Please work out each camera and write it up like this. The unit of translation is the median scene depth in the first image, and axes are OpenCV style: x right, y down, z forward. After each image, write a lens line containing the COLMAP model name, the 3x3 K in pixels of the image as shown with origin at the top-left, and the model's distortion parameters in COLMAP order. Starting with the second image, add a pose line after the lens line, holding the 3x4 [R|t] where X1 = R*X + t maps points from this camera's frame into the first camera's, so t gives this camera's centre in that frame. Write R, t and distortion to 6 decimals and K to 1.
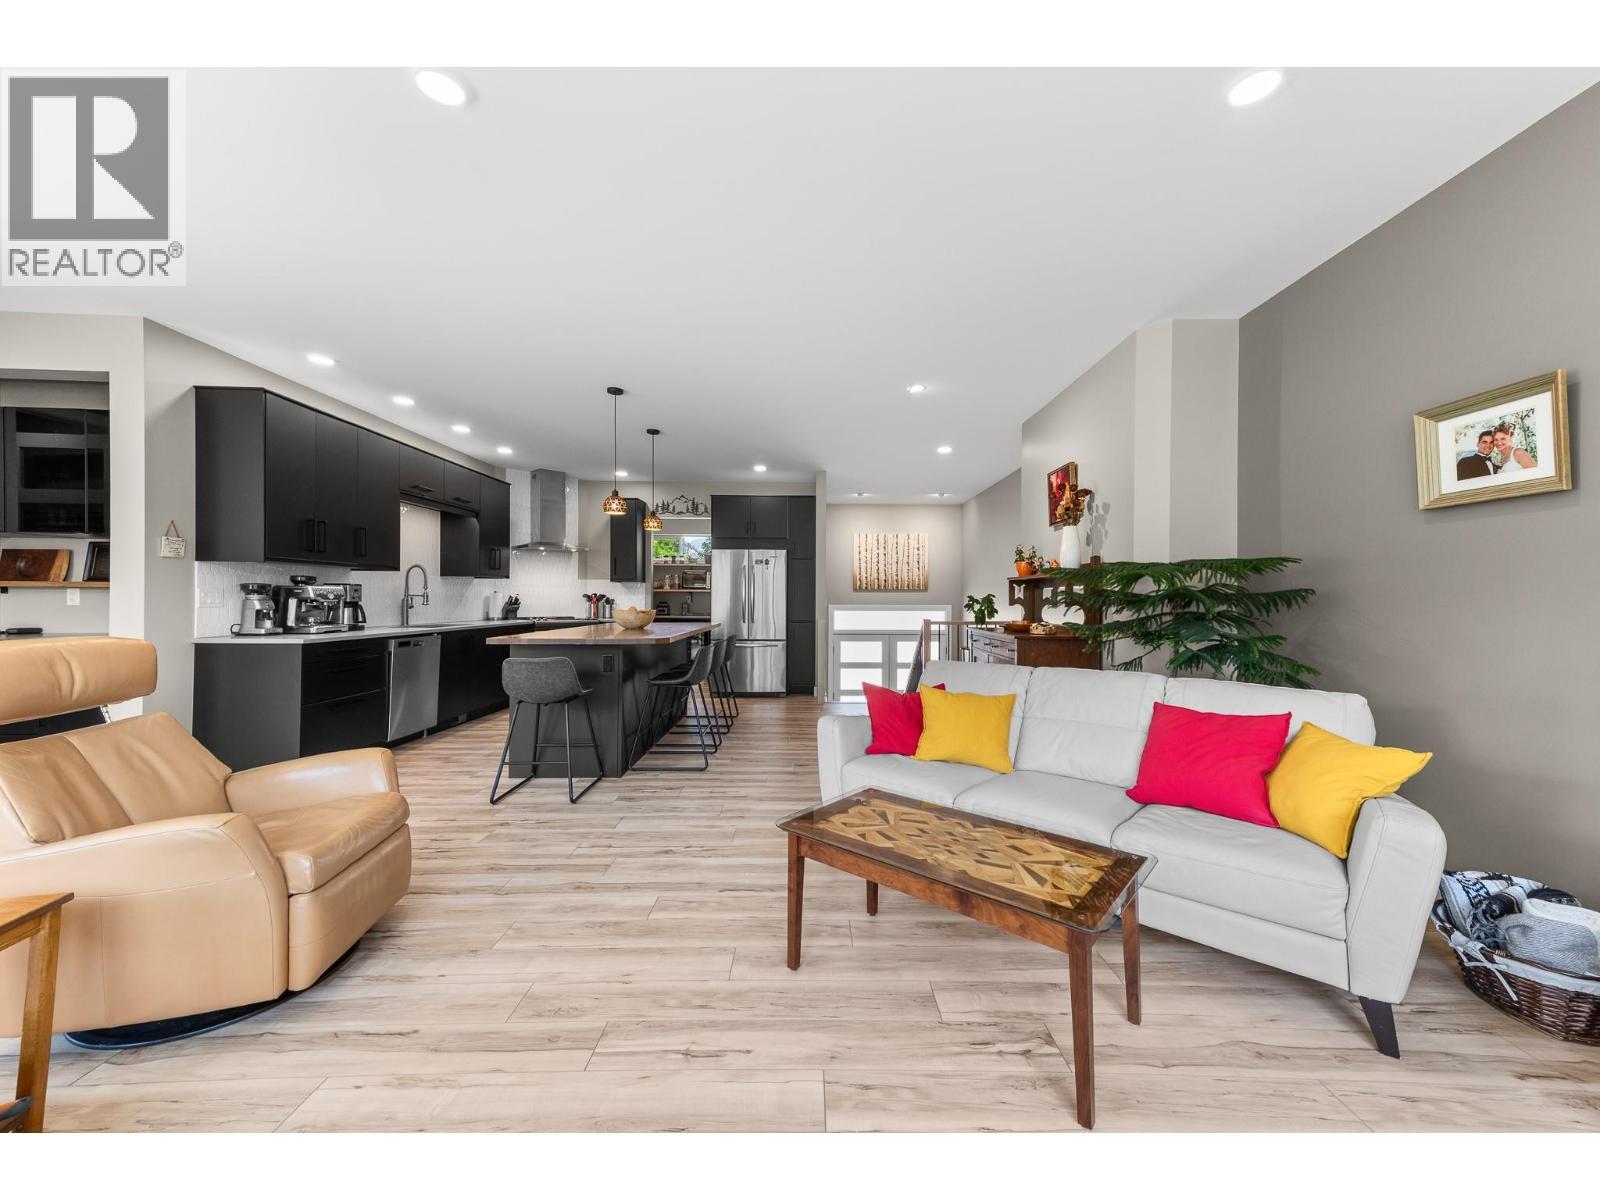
lens RADIAL K [[619.7, 0, 803.9], [0, 619.7, 599.5], [0, 0, 1]] dist [0.032014, 0.000020]
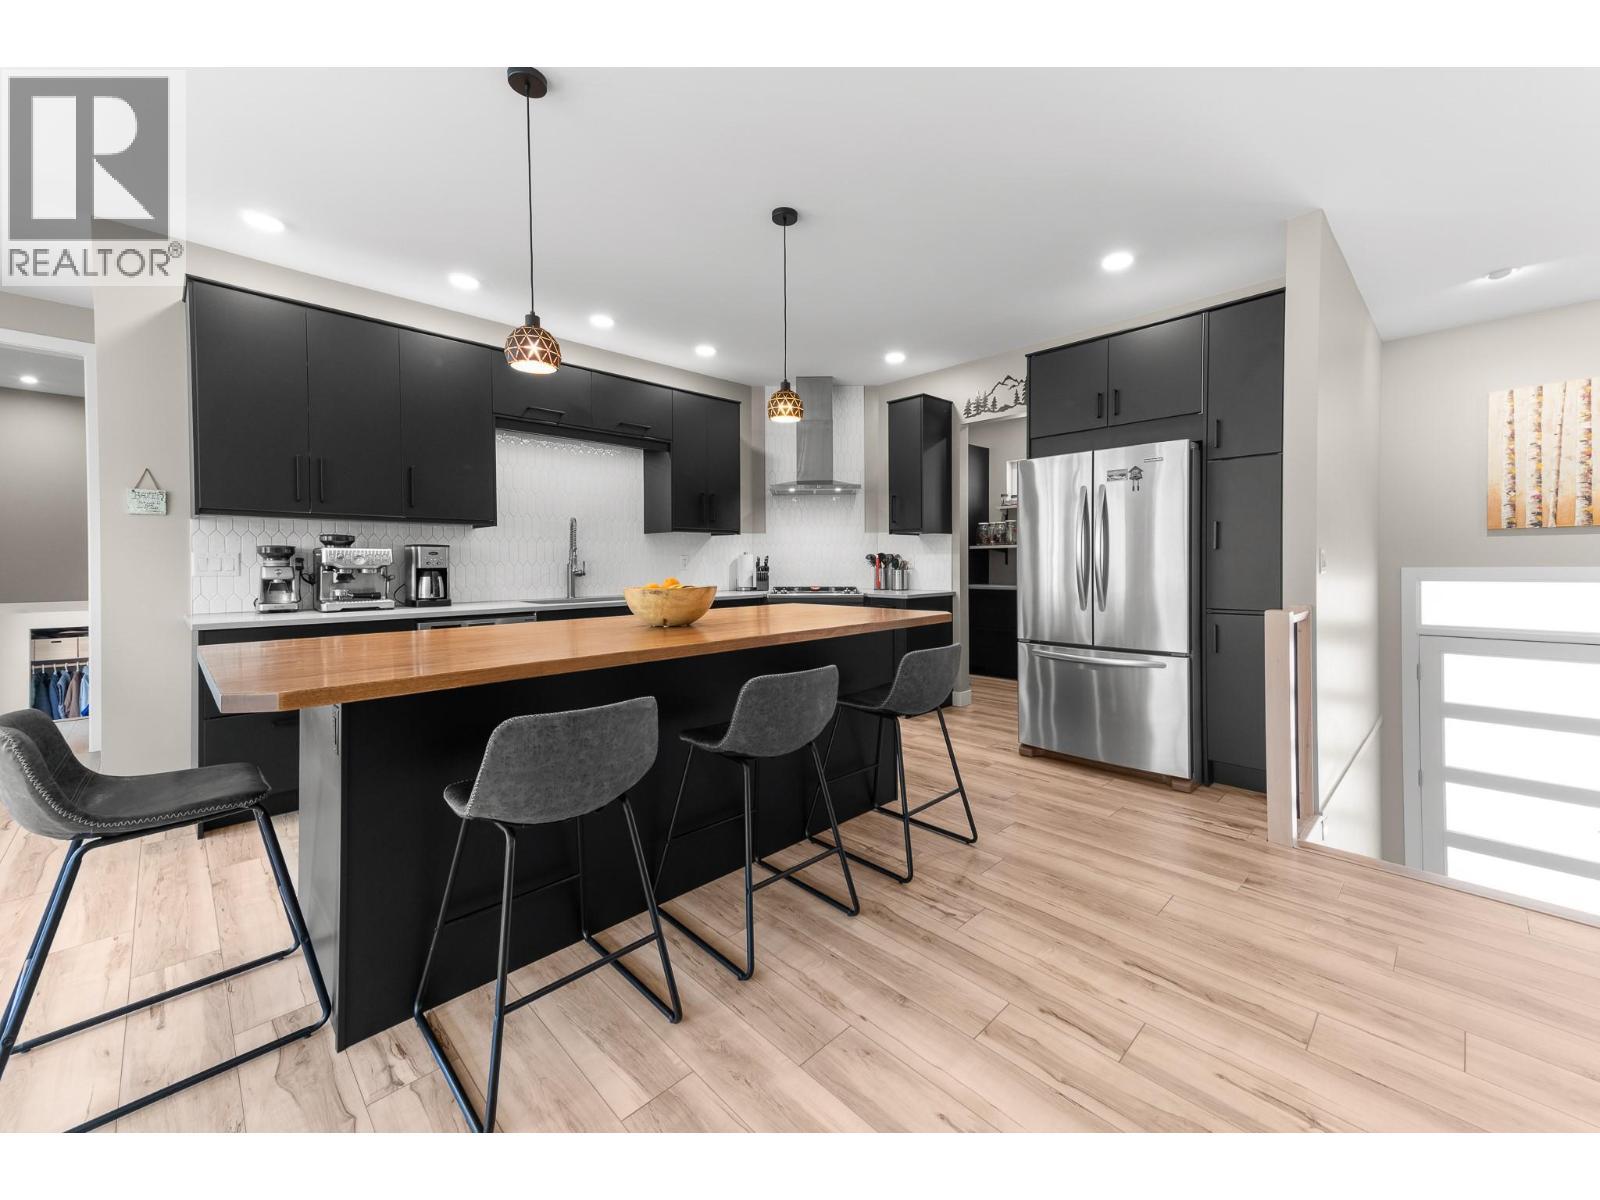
lens RADIAL K [[633.9, 0, 814.4], [0, 633.9, 567.0], [0, 0, 1]] dist [0.033973, 0.000066]
pose [[0.704345, -0.003181, -0.709850, 0.100438], [0.009359, 0.999945, 0.004805, 0.001828], [0.709796, -0.010028, 0.704336, 0.518318]]
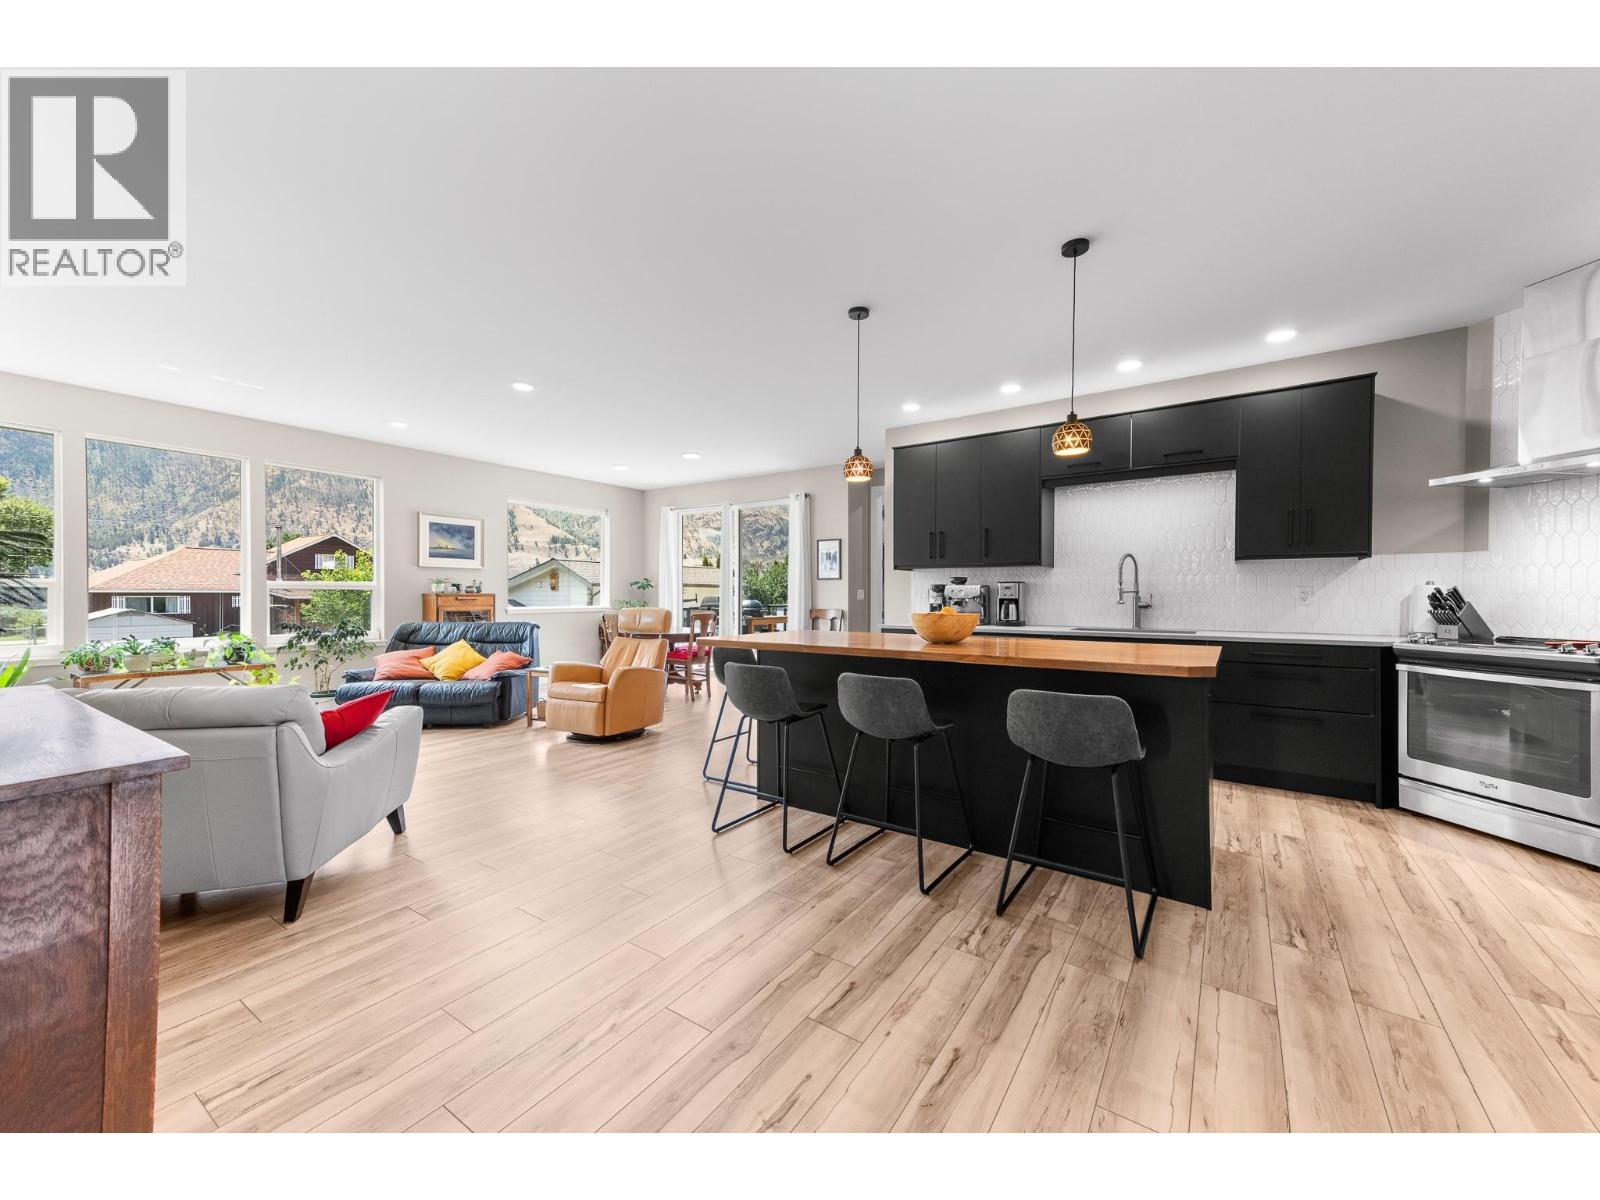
lens RADIAL K [[619.7, 0, 803.9], [0, 619.7, 599.5], [0, 0, 1]] dist [0.032014, 0.000020]
pose [[-0.569237, -0.000633, -0.822173, 0.217976], [-0.004402, 0.999988, 0.002278, 0.002536], [0.822162, 0.004916, -0.569233, 0.866240]]
